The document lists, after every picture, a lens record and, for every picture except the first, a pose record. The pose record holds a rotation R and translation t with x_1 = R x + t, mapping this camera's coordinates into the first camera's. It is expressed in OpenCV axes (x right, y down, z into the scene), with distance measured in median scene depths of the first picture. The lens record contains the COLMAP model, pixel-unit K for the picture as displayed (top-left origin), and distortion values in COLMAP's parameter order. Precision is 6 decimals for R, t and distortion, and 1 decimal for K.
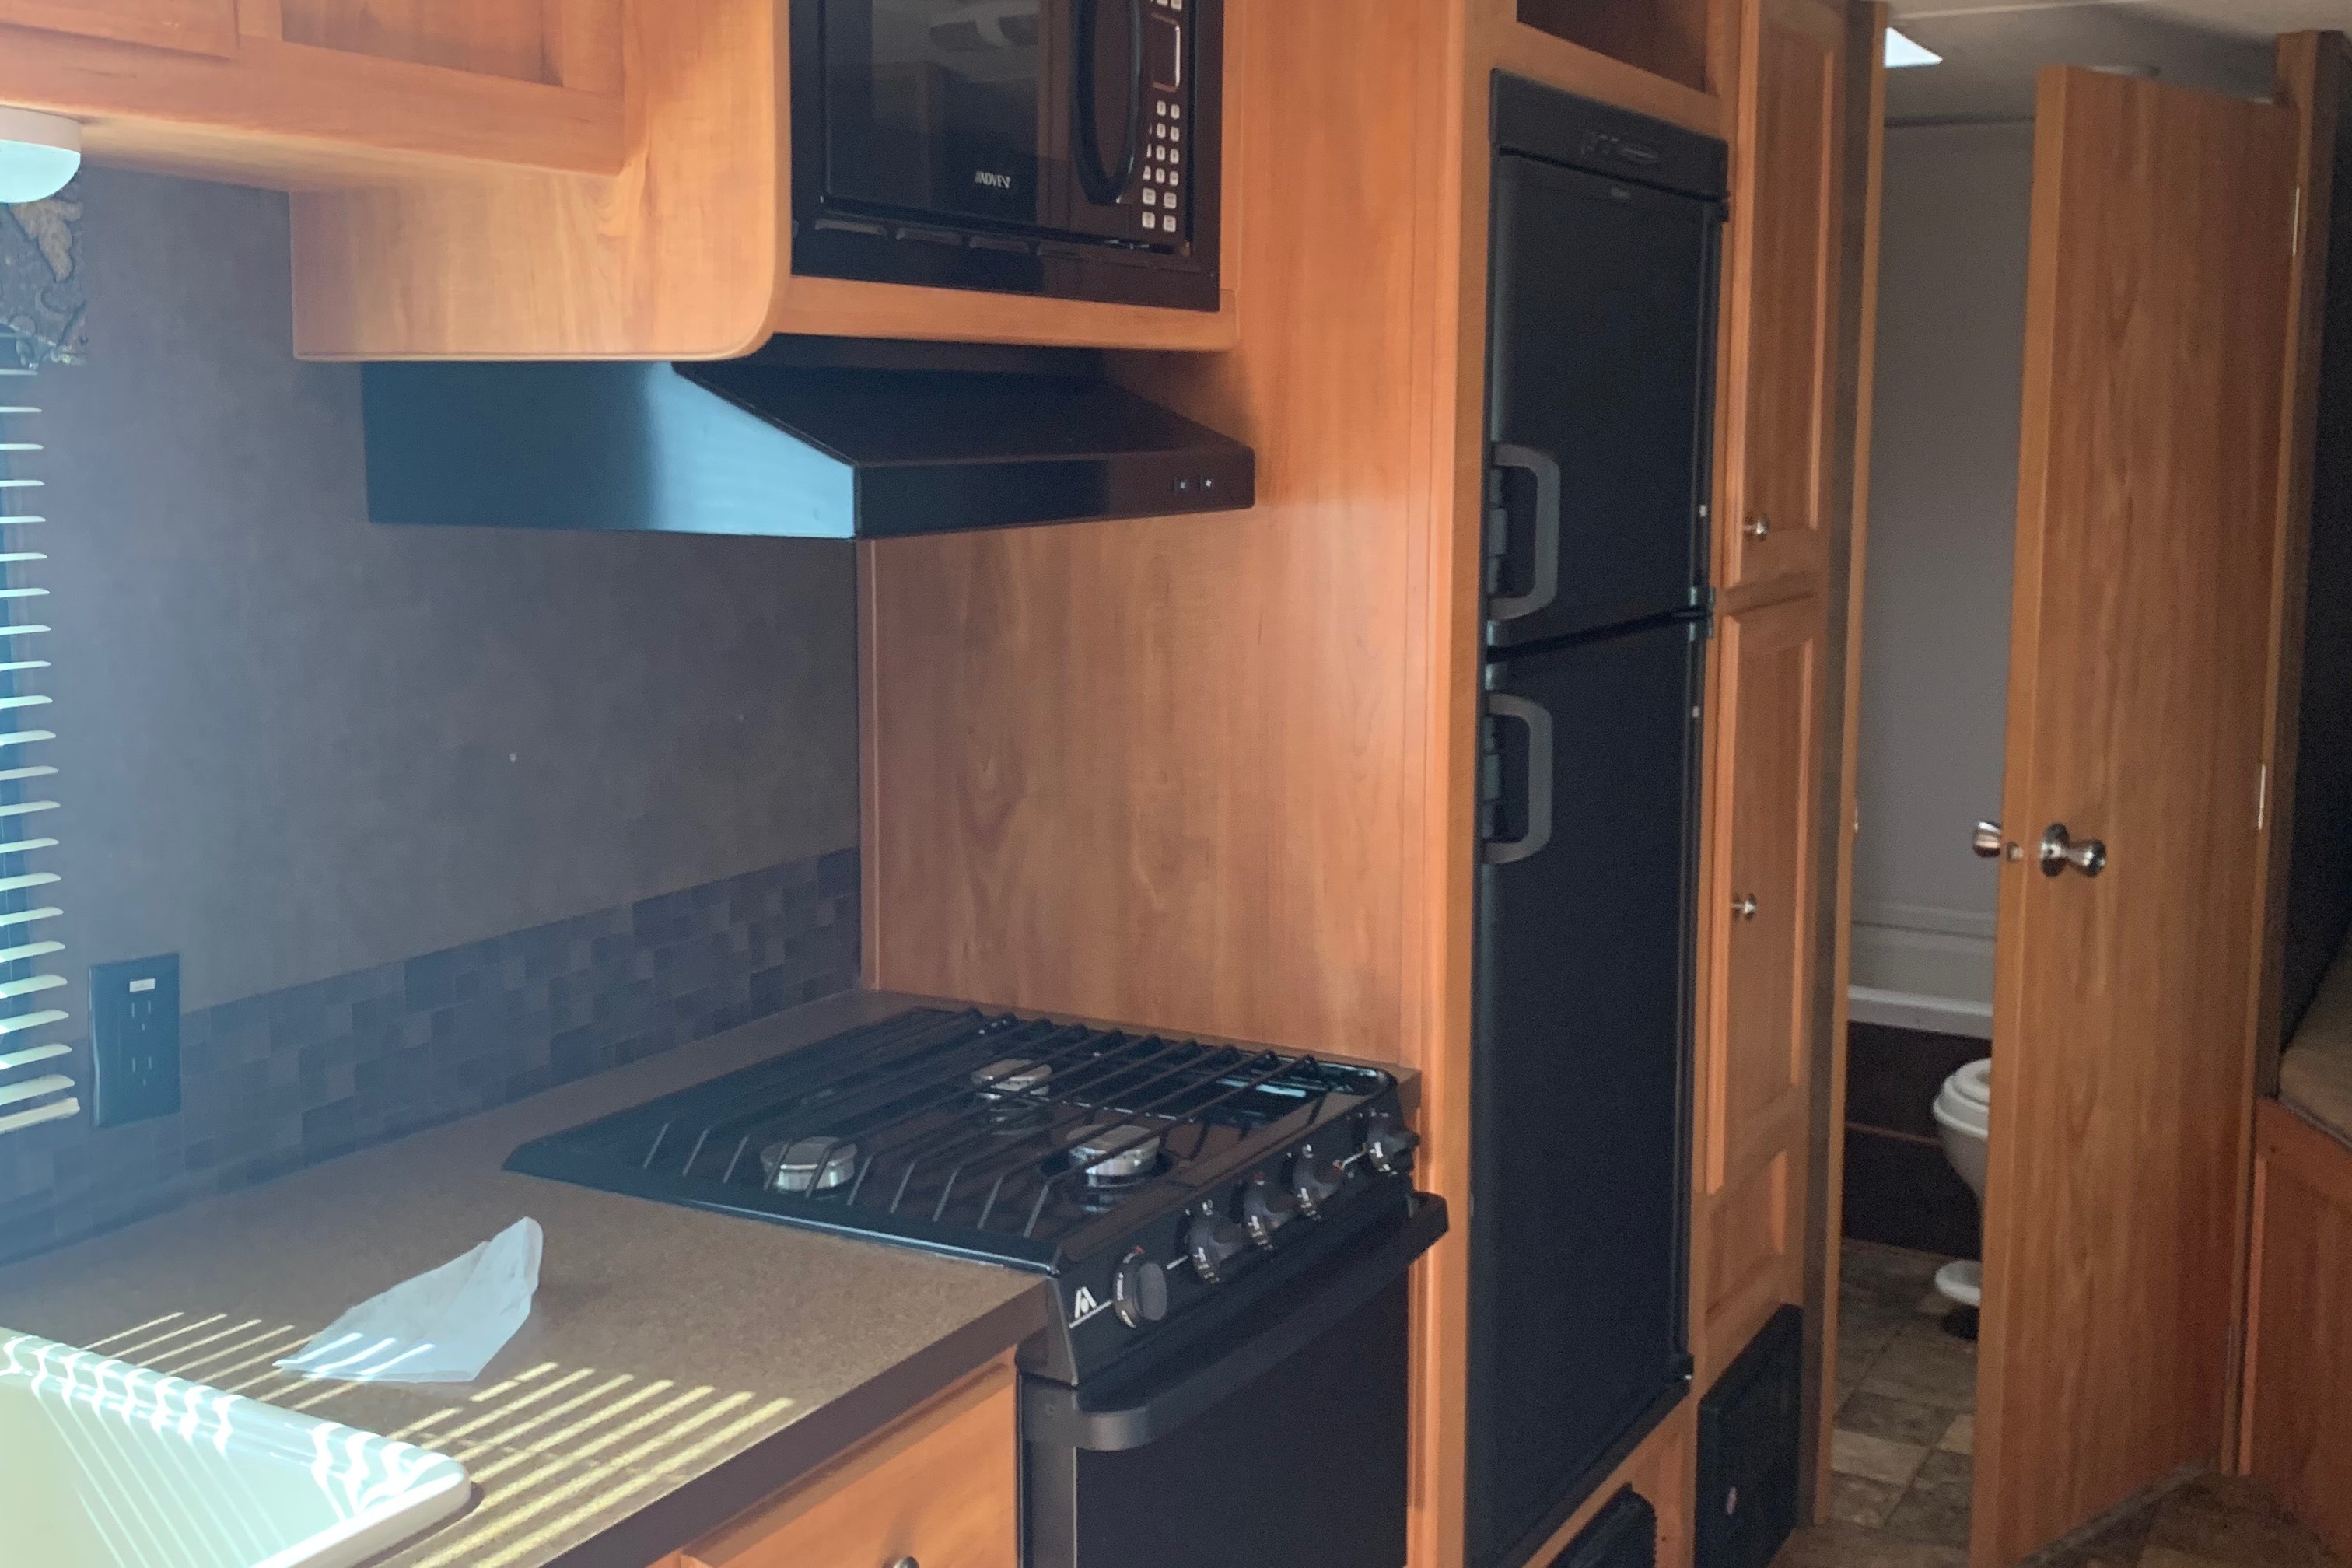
lens RADIAL K [[2411.3, 0, 1179.0], [0, 2411.3, 730.7], [0, 0, 1]] dist [0.103595, -0.214226]
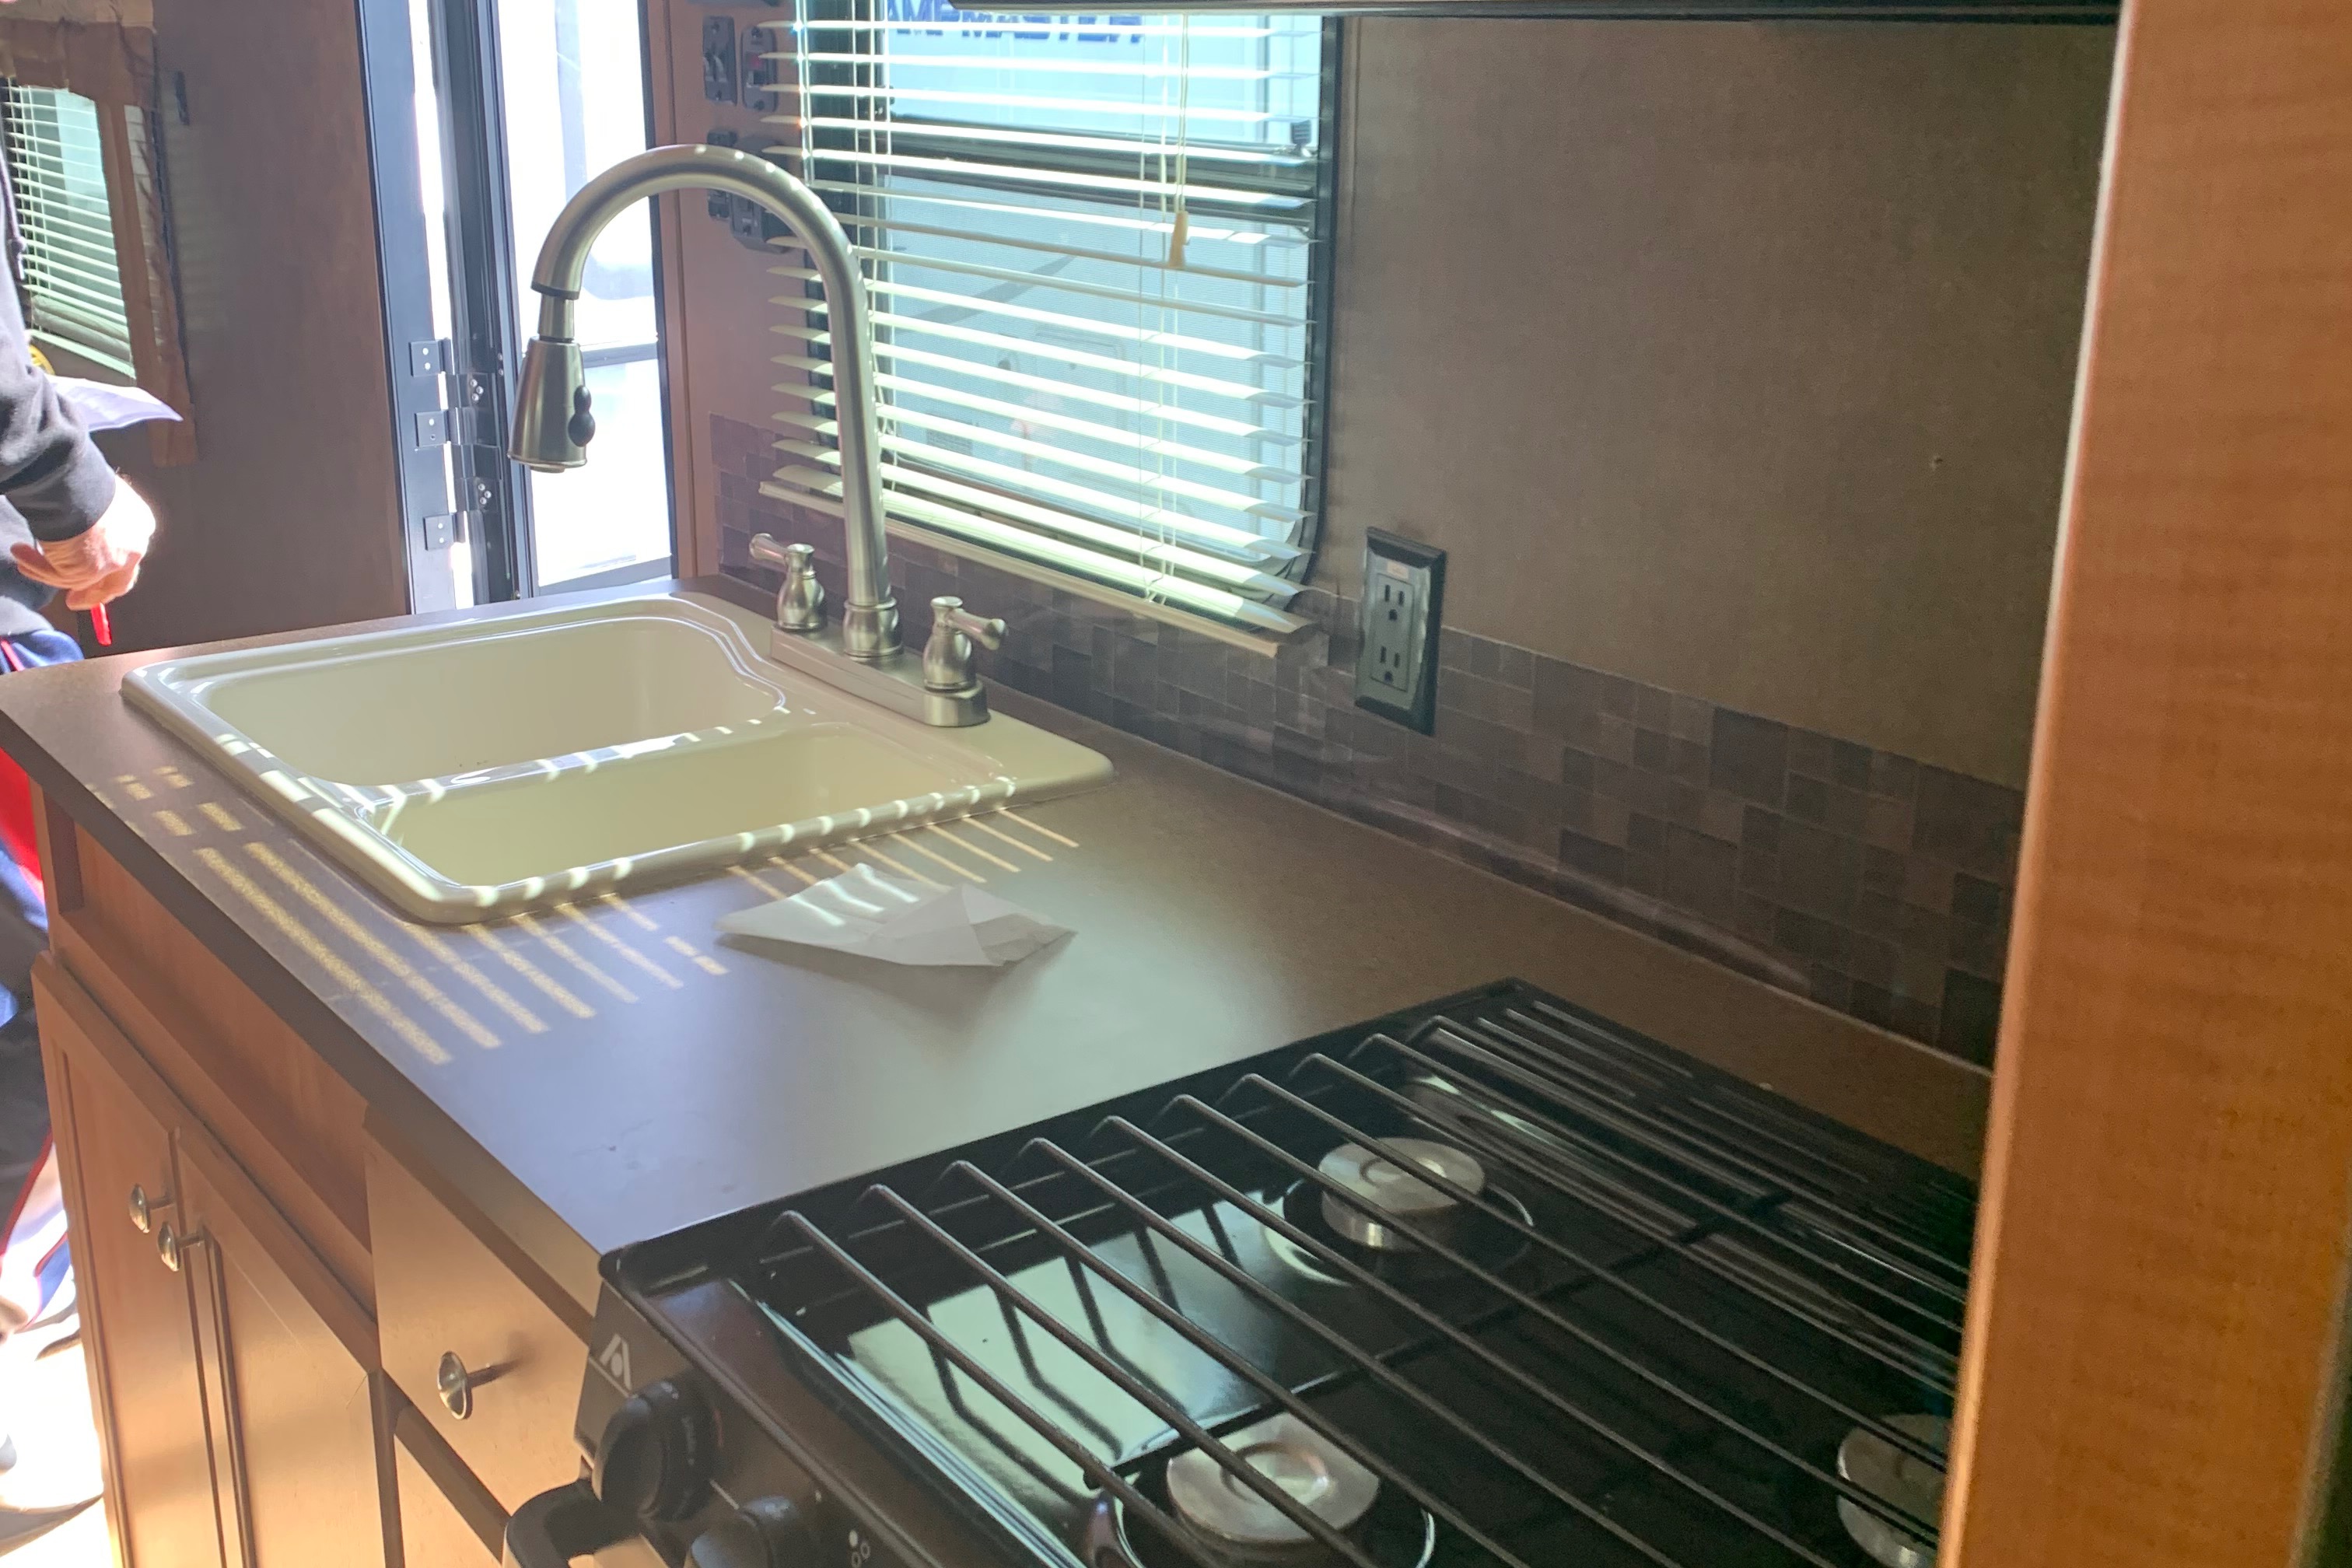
lens RADIAL K [[2411.3, 0, 1179.0], [0, 2411.3, 730.7], [0, 0, 1]] dist [0.103595, -0.214226]
pose [[-0.386296, 0.260354, -0.884868, 0.387523], [-0.127579, 0.935034, 0.330810, -0.118640], [0.913509, 0.240681, -0.327984, 1.277396]]
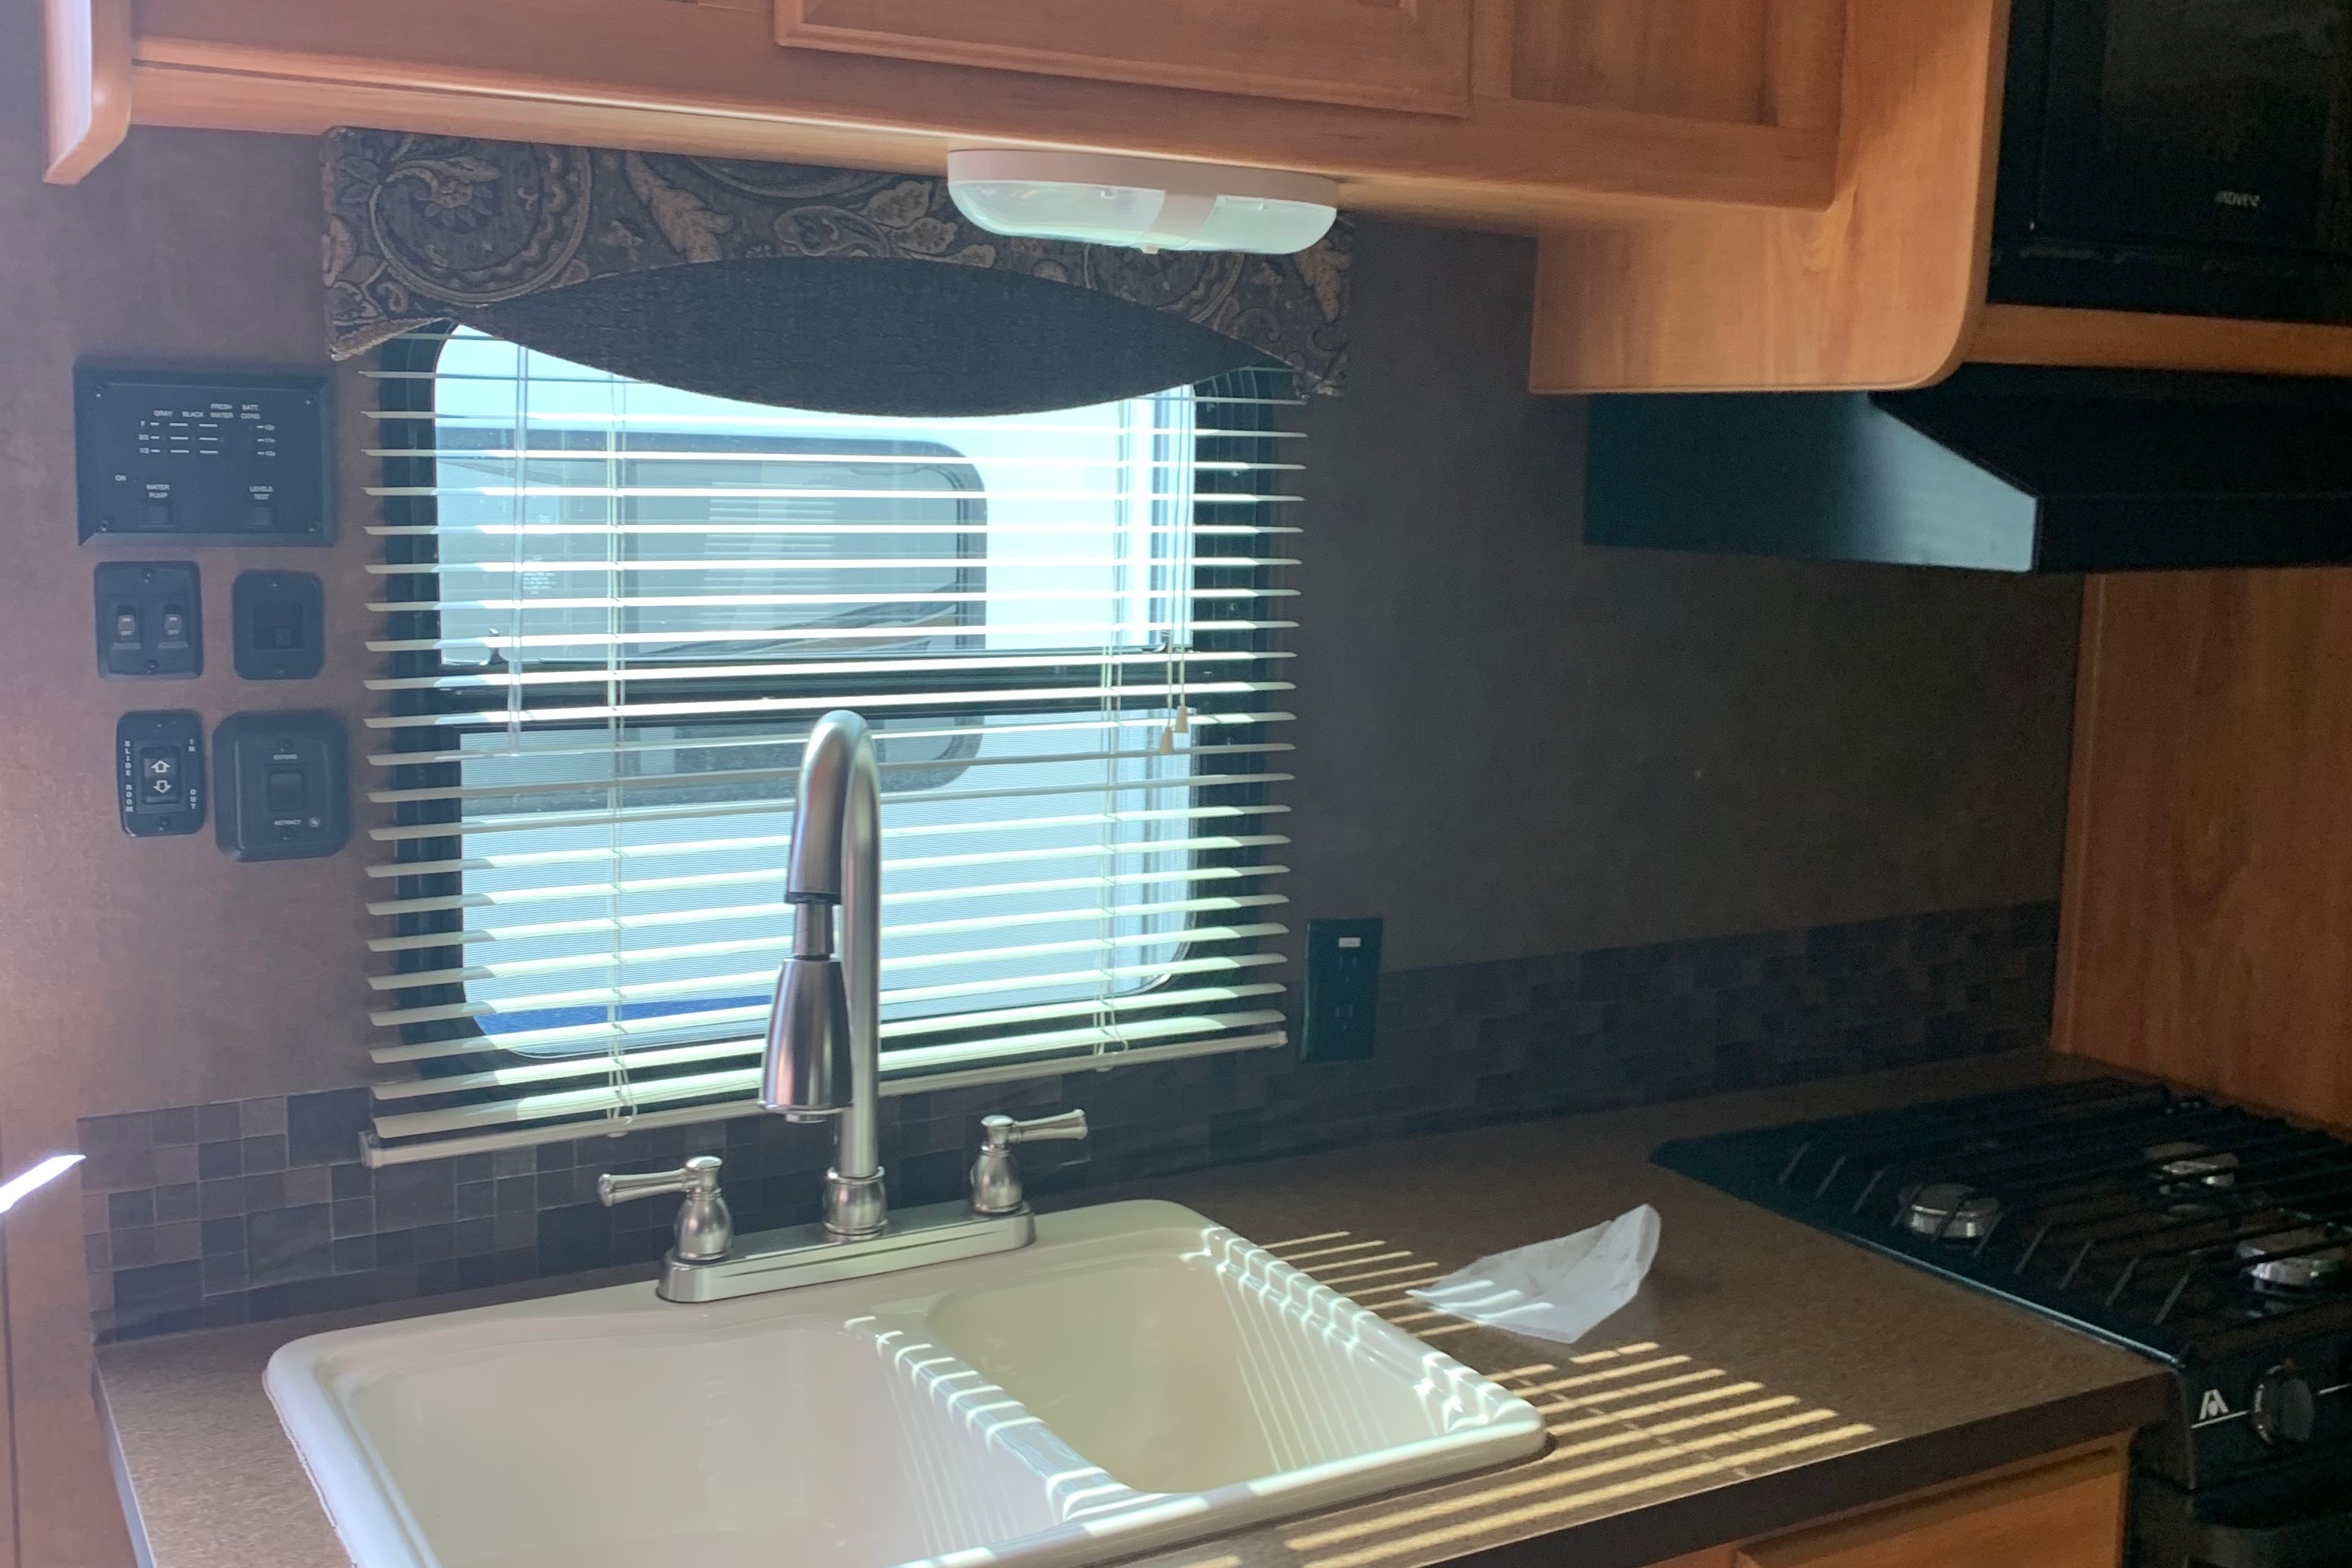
lens RADIAL K [[2372.8, 0, 1183.1], [0, 2372.8, 758.9], [0, 0, 1]] dist [0.101990, -0.225291]
pose [[0.861575, 0.082072, -0.500953, 0.059817], [-0.084073, 0.996285, 0.018627, 0.005194], [0.500621, 0.026069, 0.865274, 0.001198]]
